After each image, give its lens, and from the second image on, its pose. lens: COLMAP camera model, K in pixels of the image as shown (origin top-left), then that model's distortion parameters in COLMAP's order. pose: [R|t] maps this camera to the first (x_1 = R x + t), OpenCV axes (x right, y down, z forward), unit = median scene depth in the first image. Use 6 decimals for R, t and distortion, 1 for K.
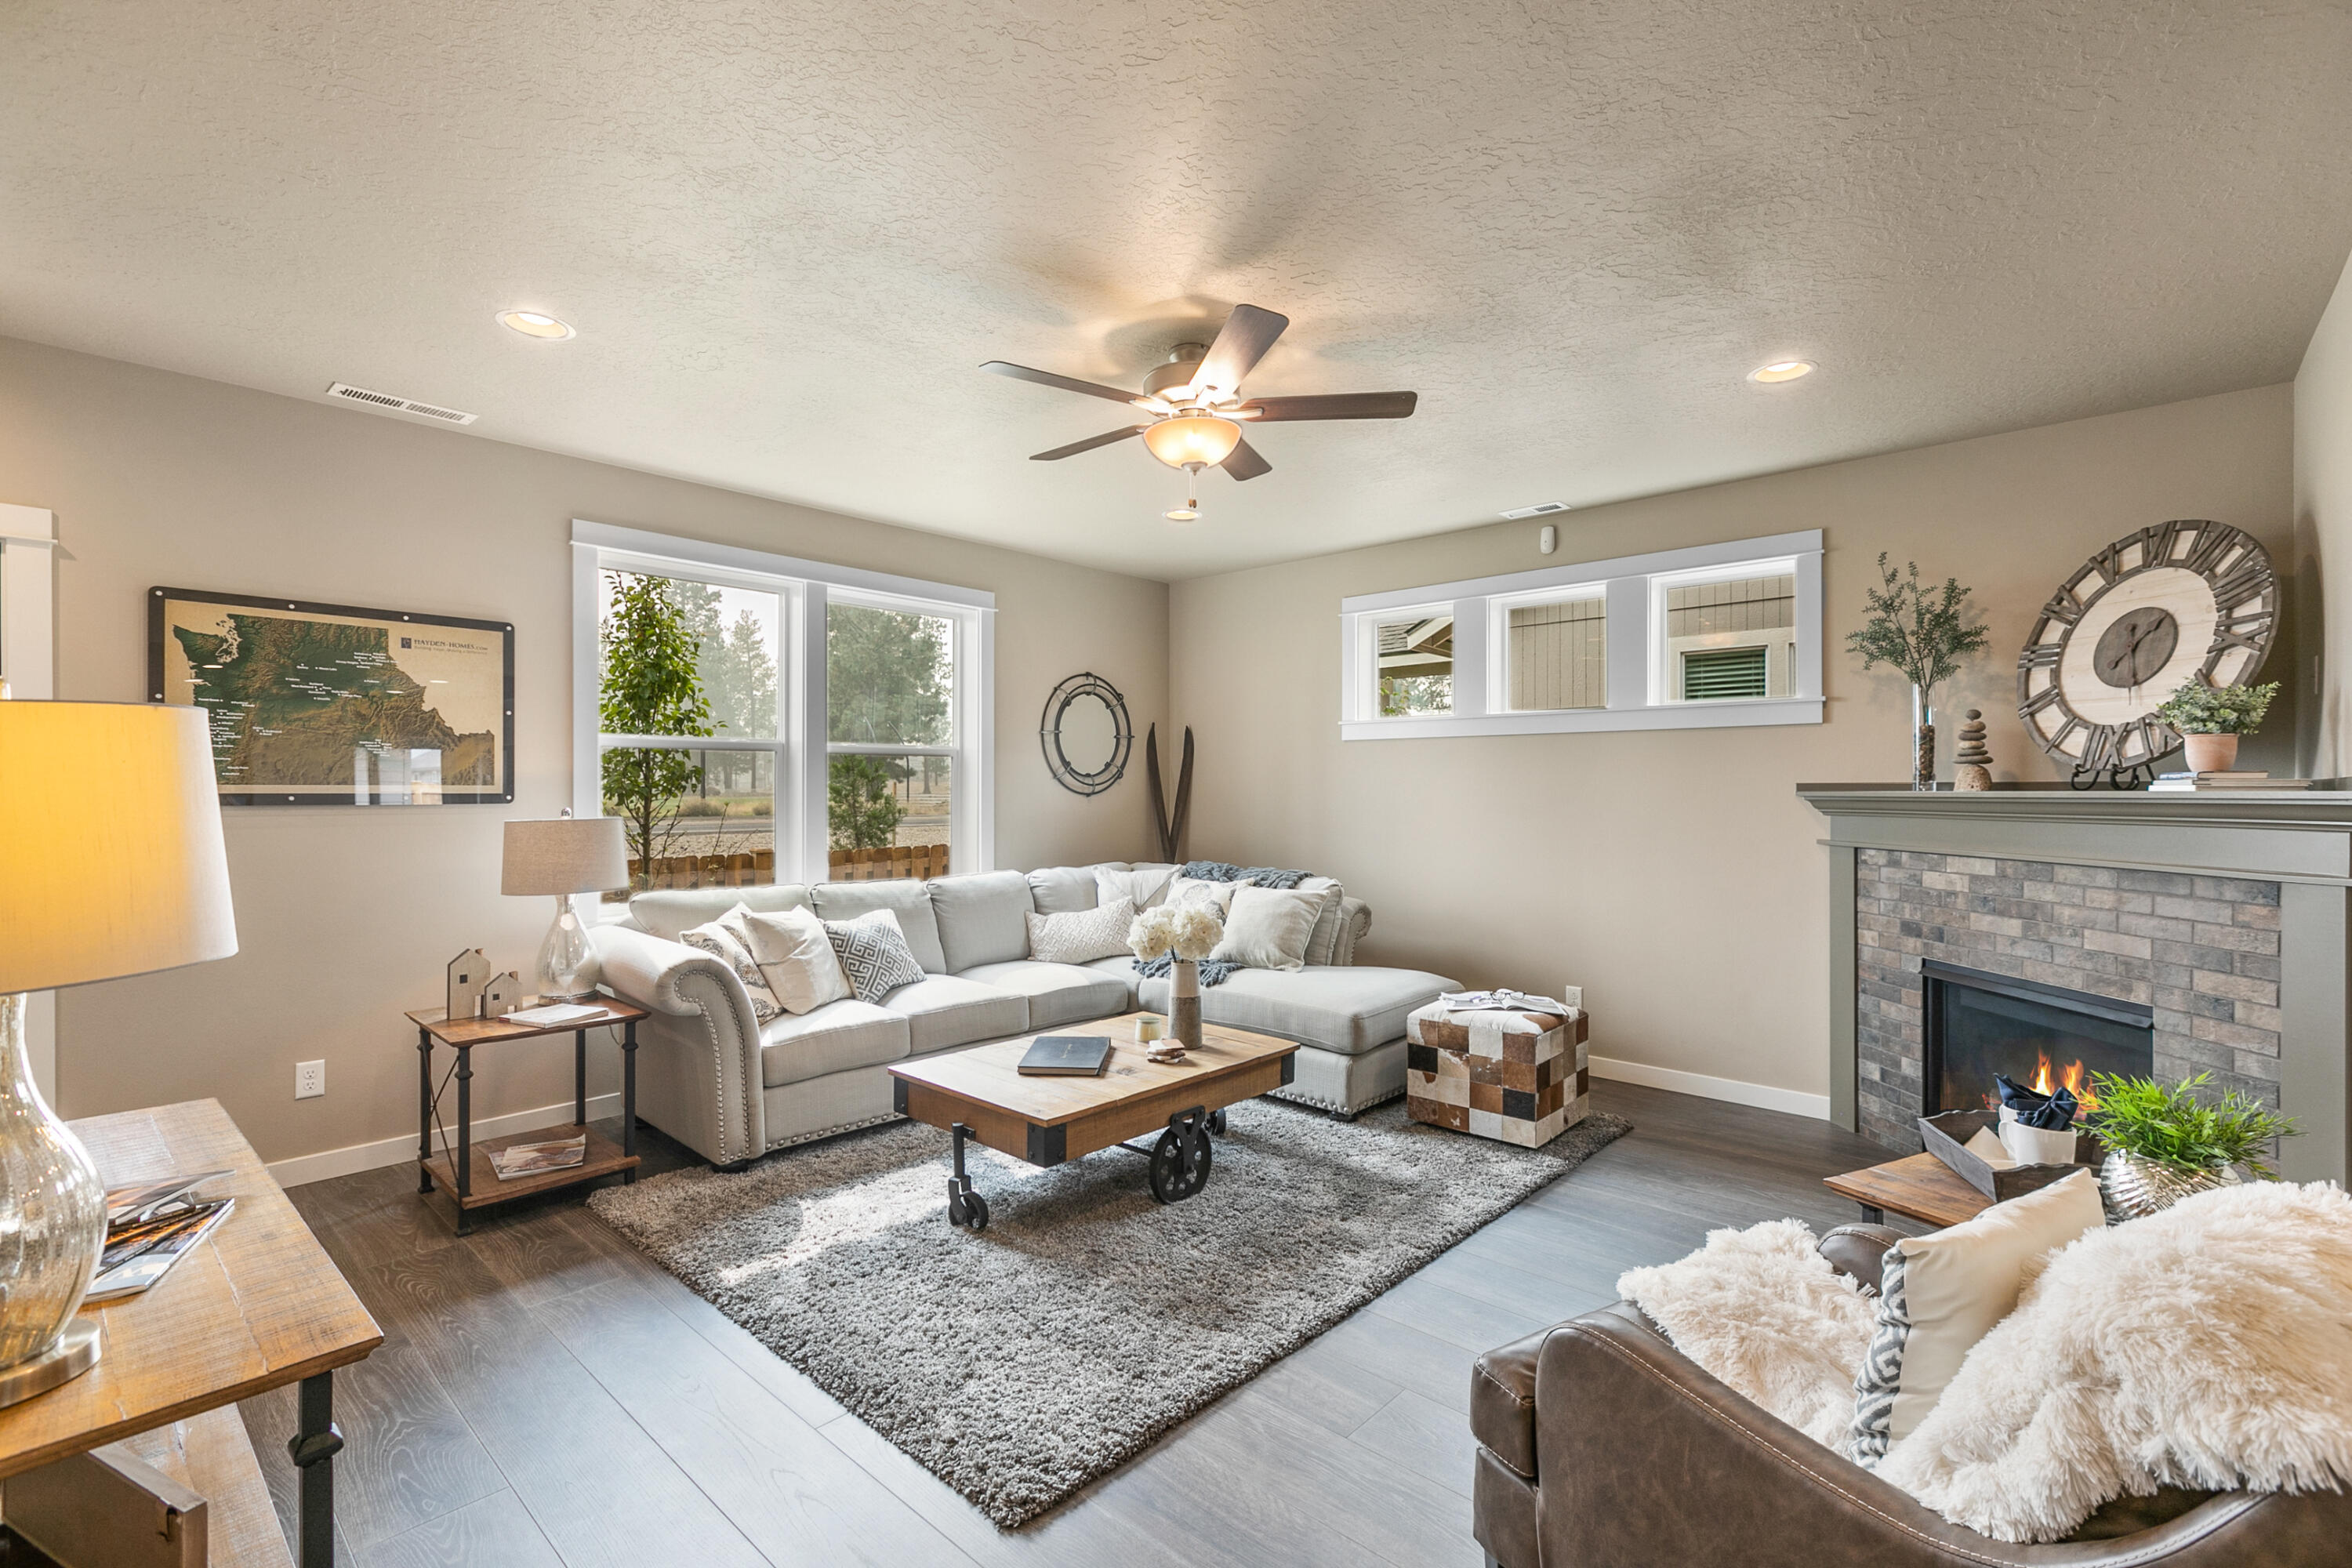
lens RADIAL K [[1038.6, 0, 1190.5], [0, 1038.6, 787.6], [0, 0, 1]] dist [-0.000778, -0.000932]
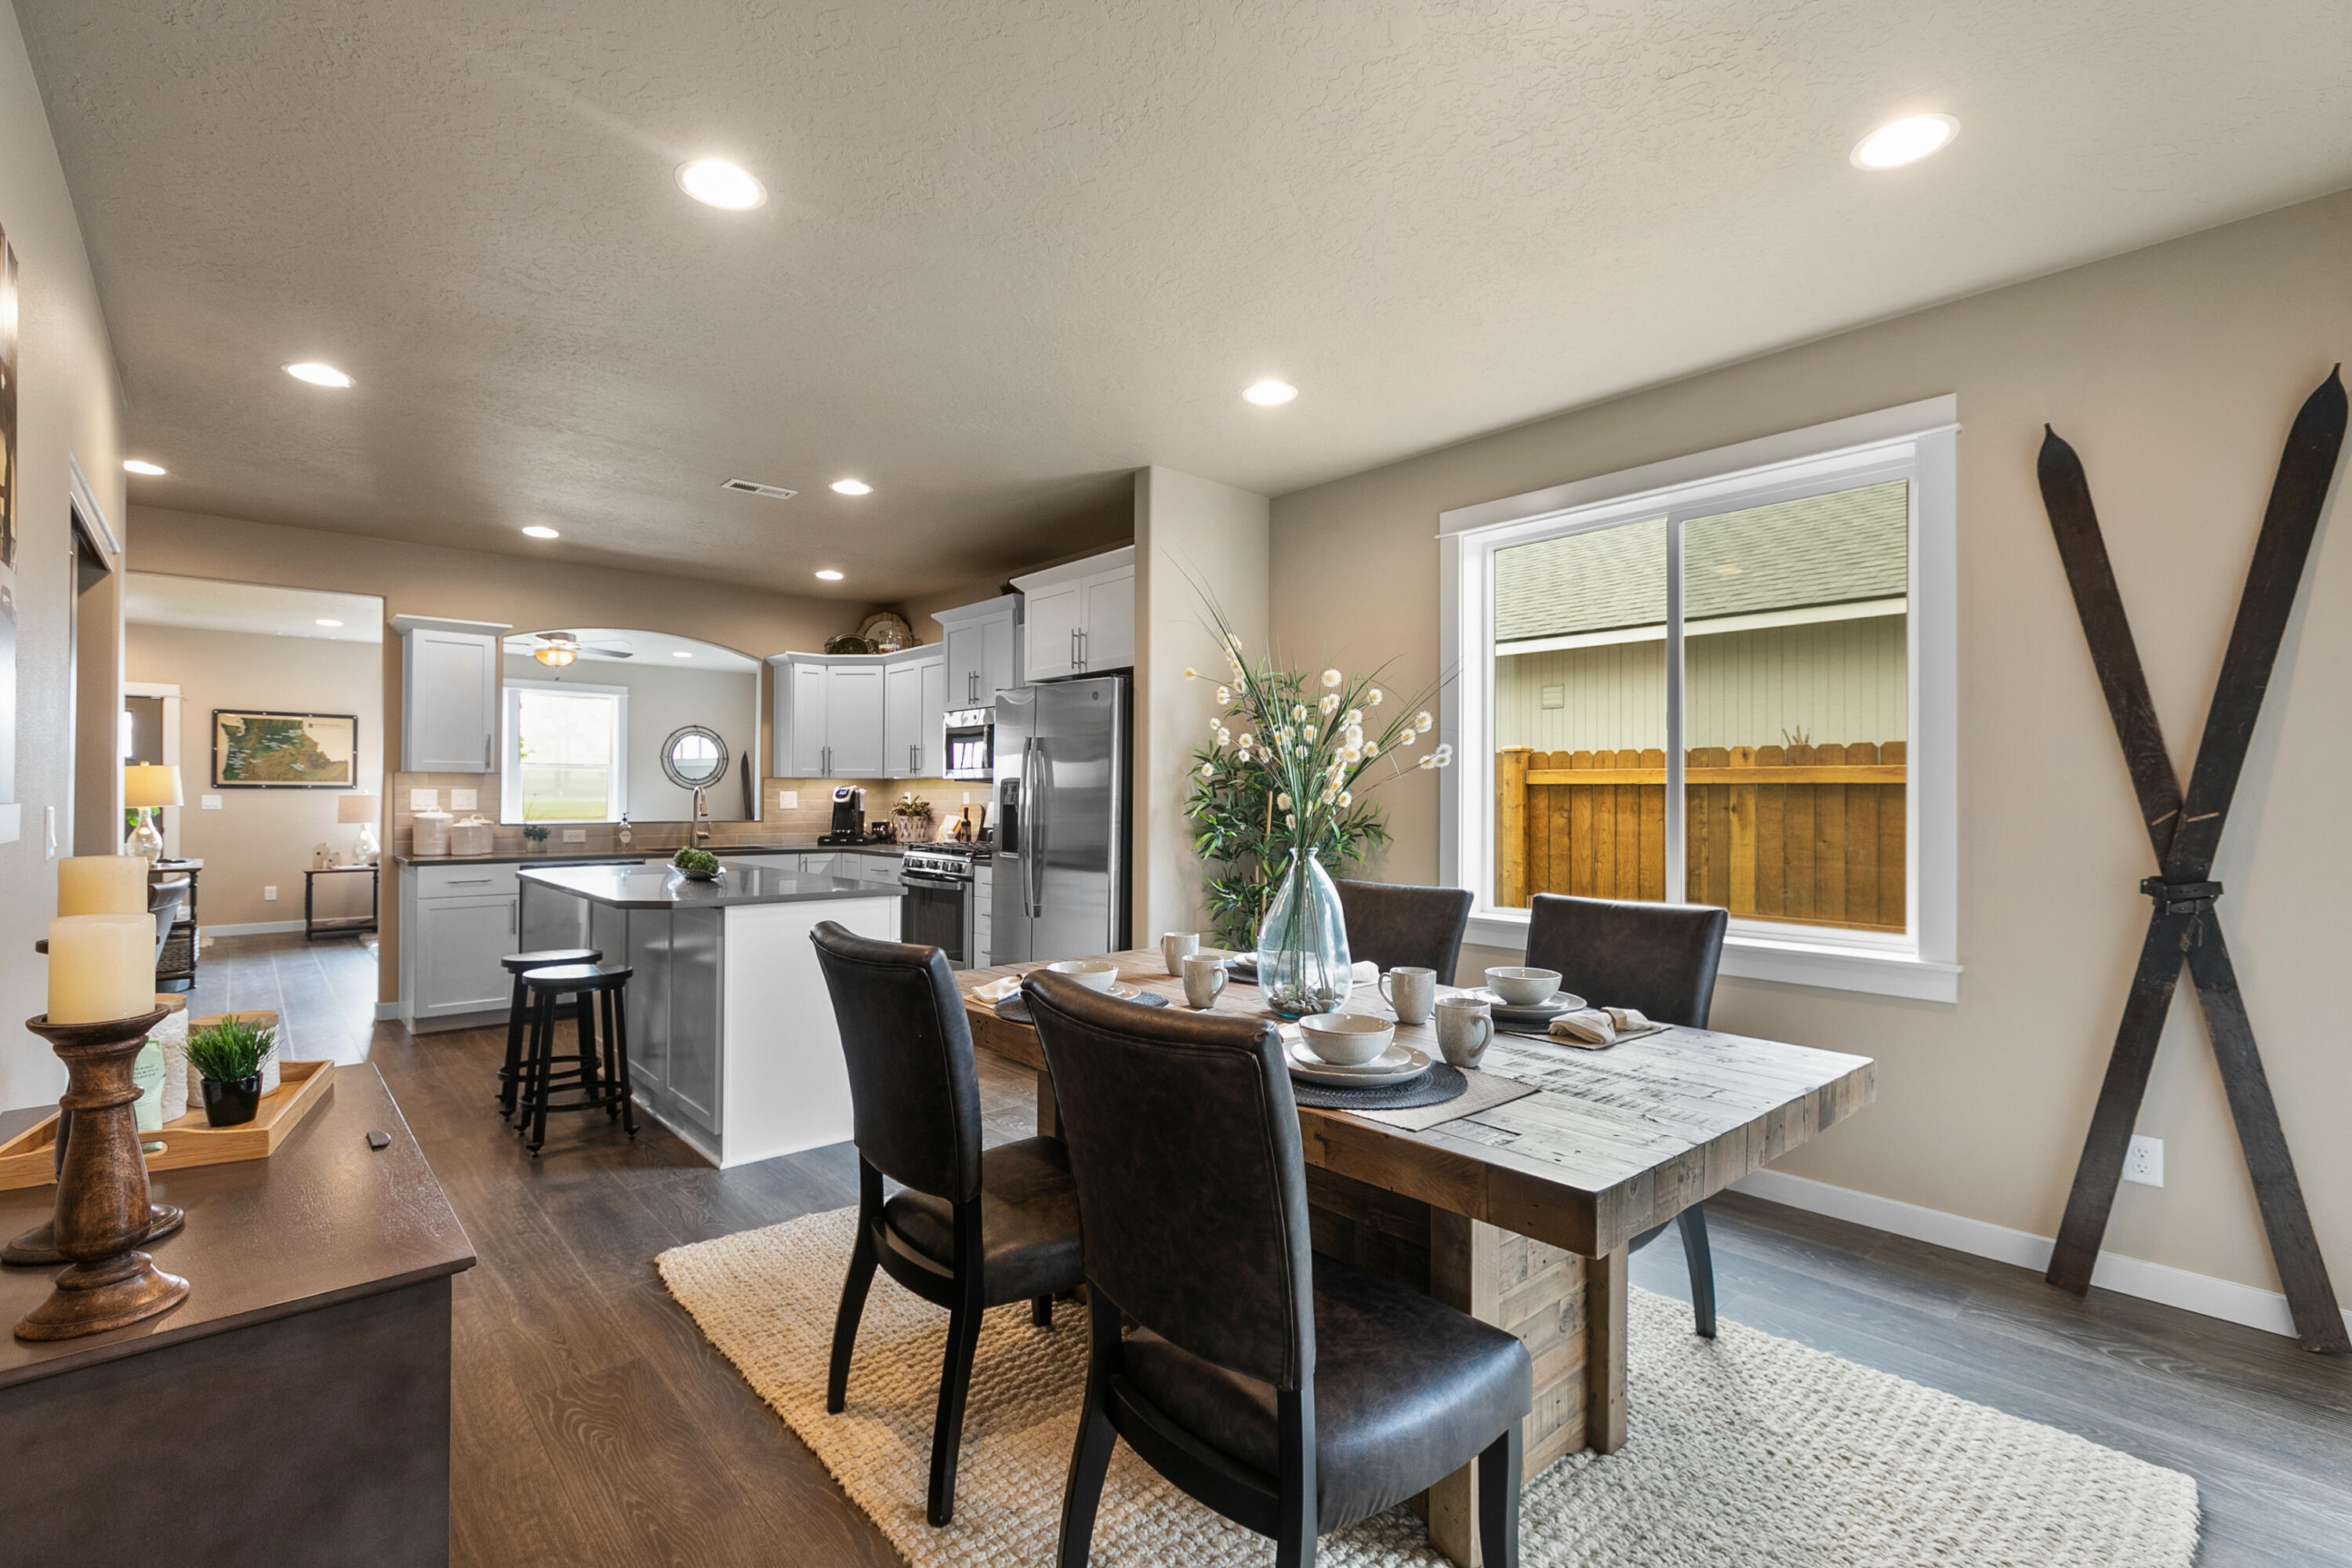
lens RADIAL K [[1038.6, 0, 1180.5], [0, 1038.6, 790.2], [0, 0, 1]] dist [-0.000778, -0.000932]
pose [[0.995385, 0.003146, -0.095907, 1.635884], [-0.003832, 0.999968, -0.006979, 0.028922], [0.095882, 0.007314, 0.995366, -1.345493]]
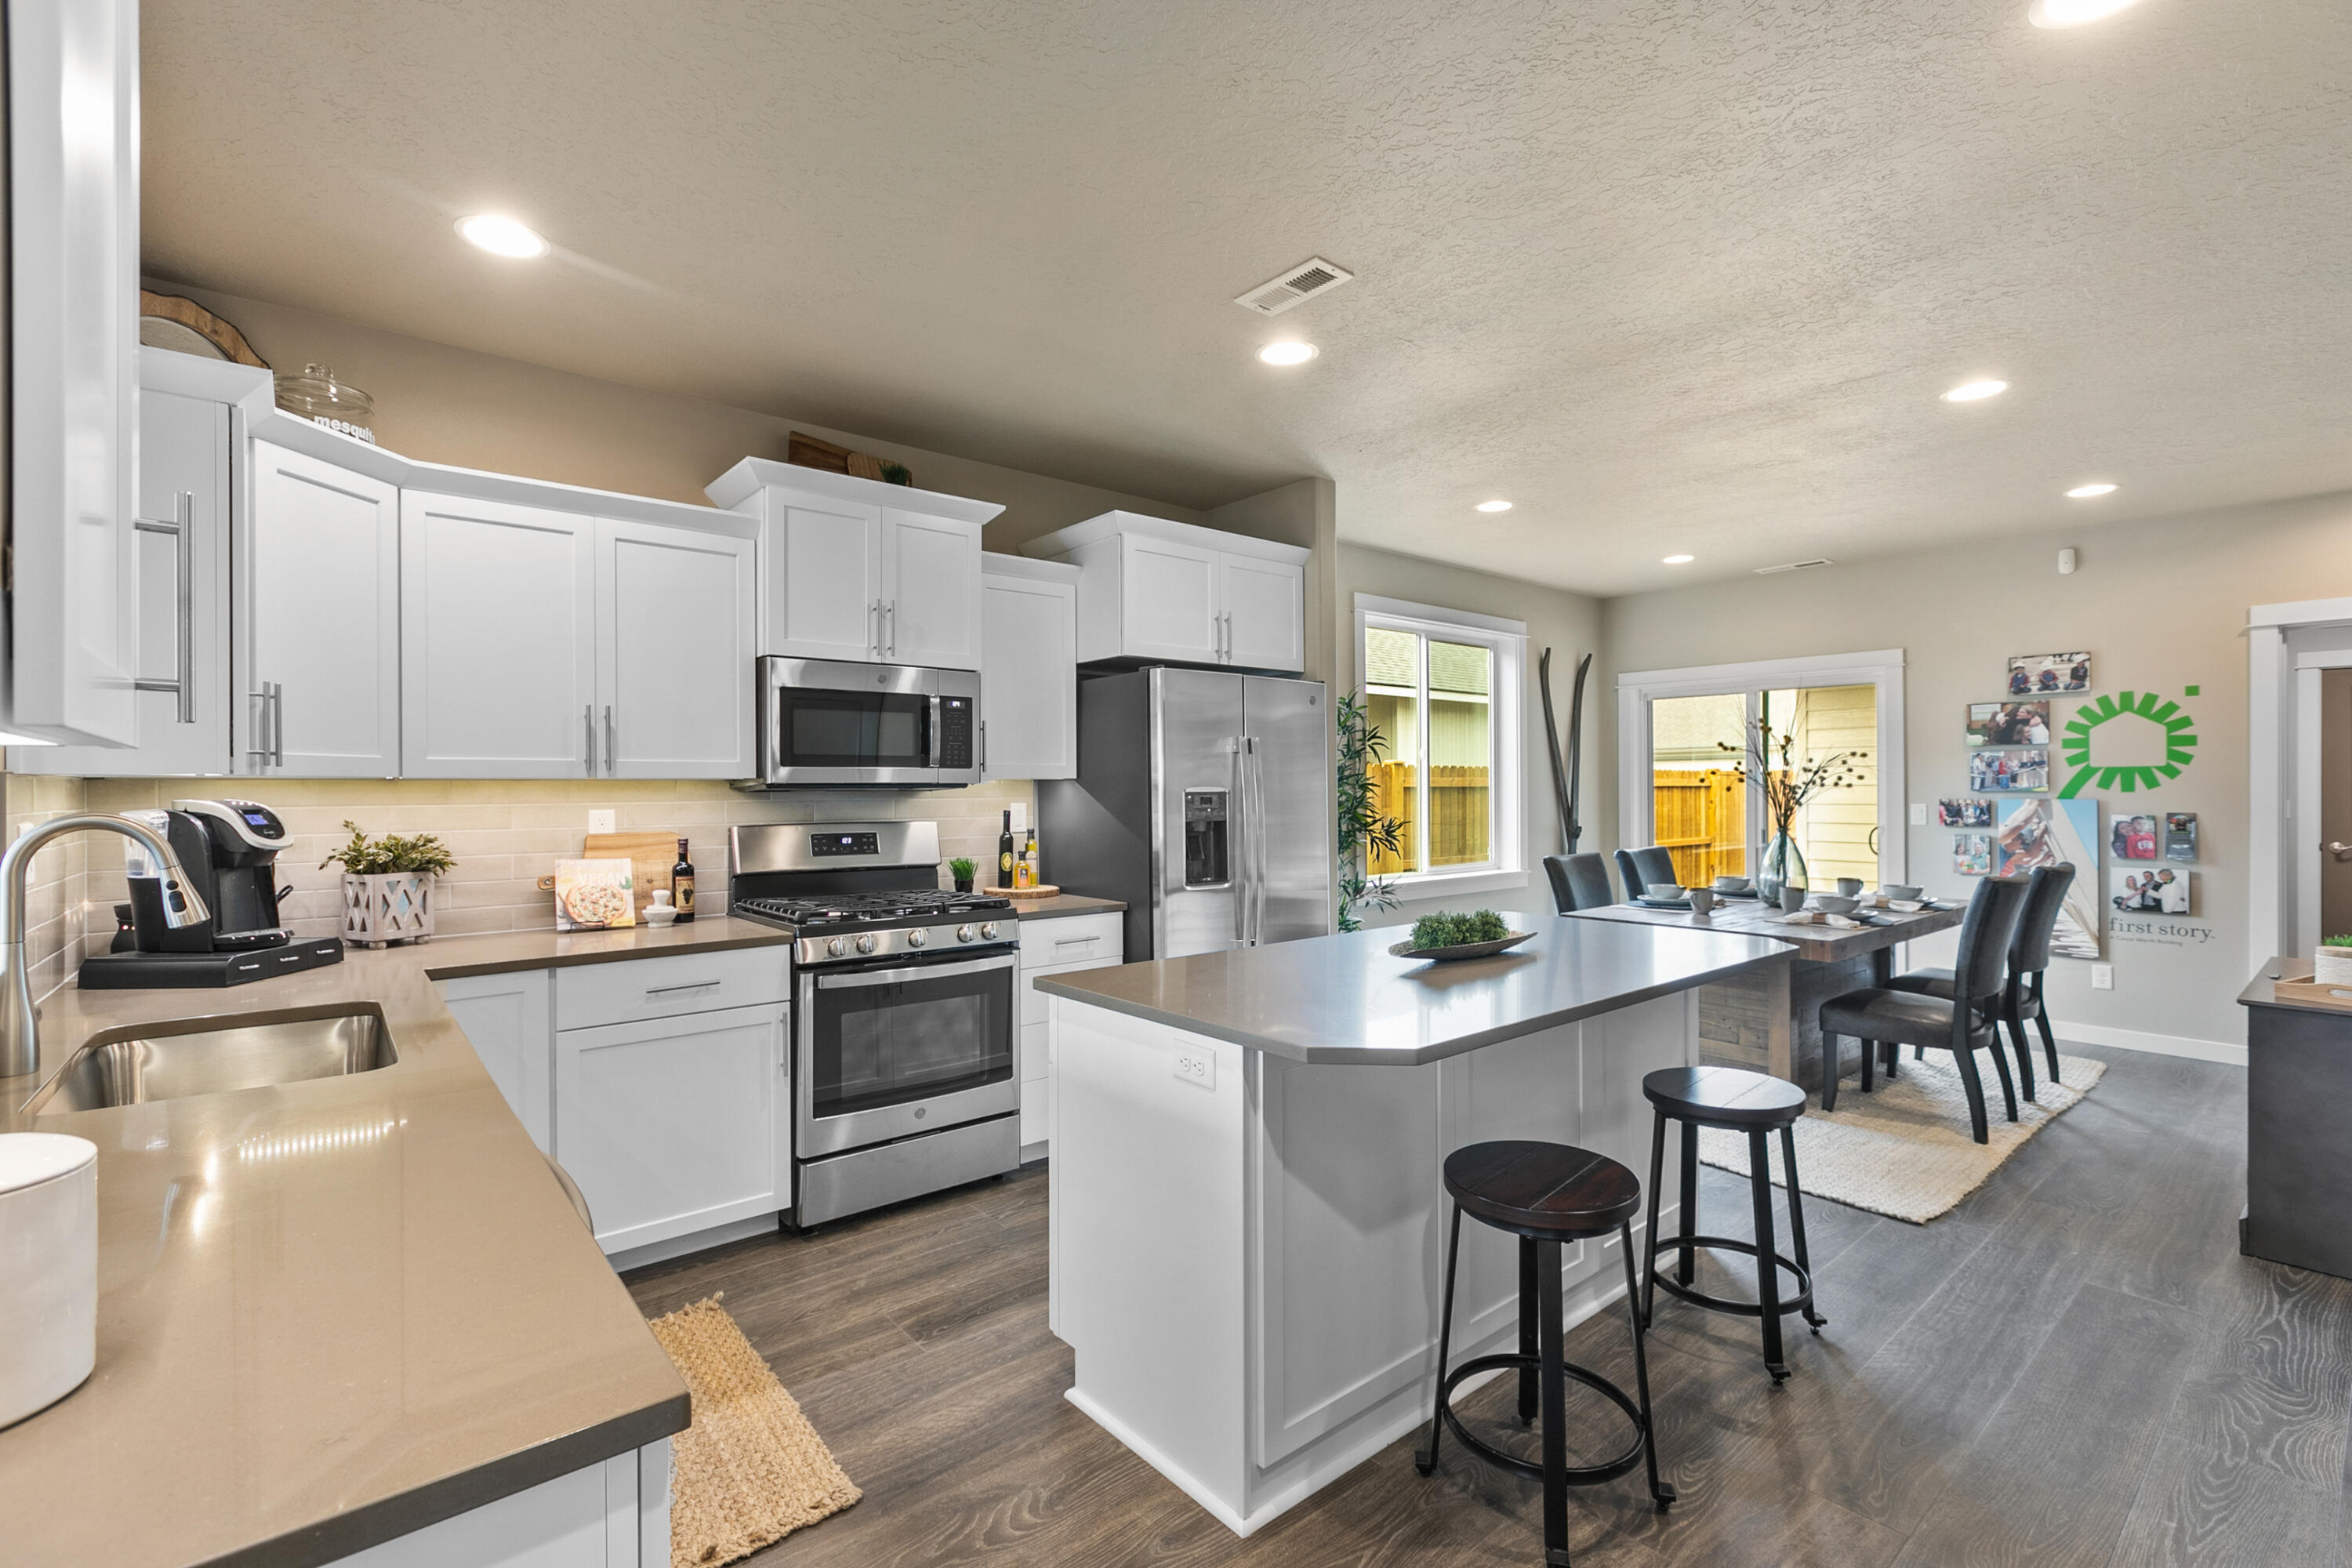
lens RADIAL K [[1038.6, 0, 1177.4], [0, 1038.6, 789.2], [0, 0, 1]] dist [-0.000778, -0.000932]
pose [[0.138188, -0.003716, 0.990399, 0.235835], [0.002815, 0.999990, 0.003359, 0.002080], [-0.990402, 0.002324, 0.138197, -0.124807]]
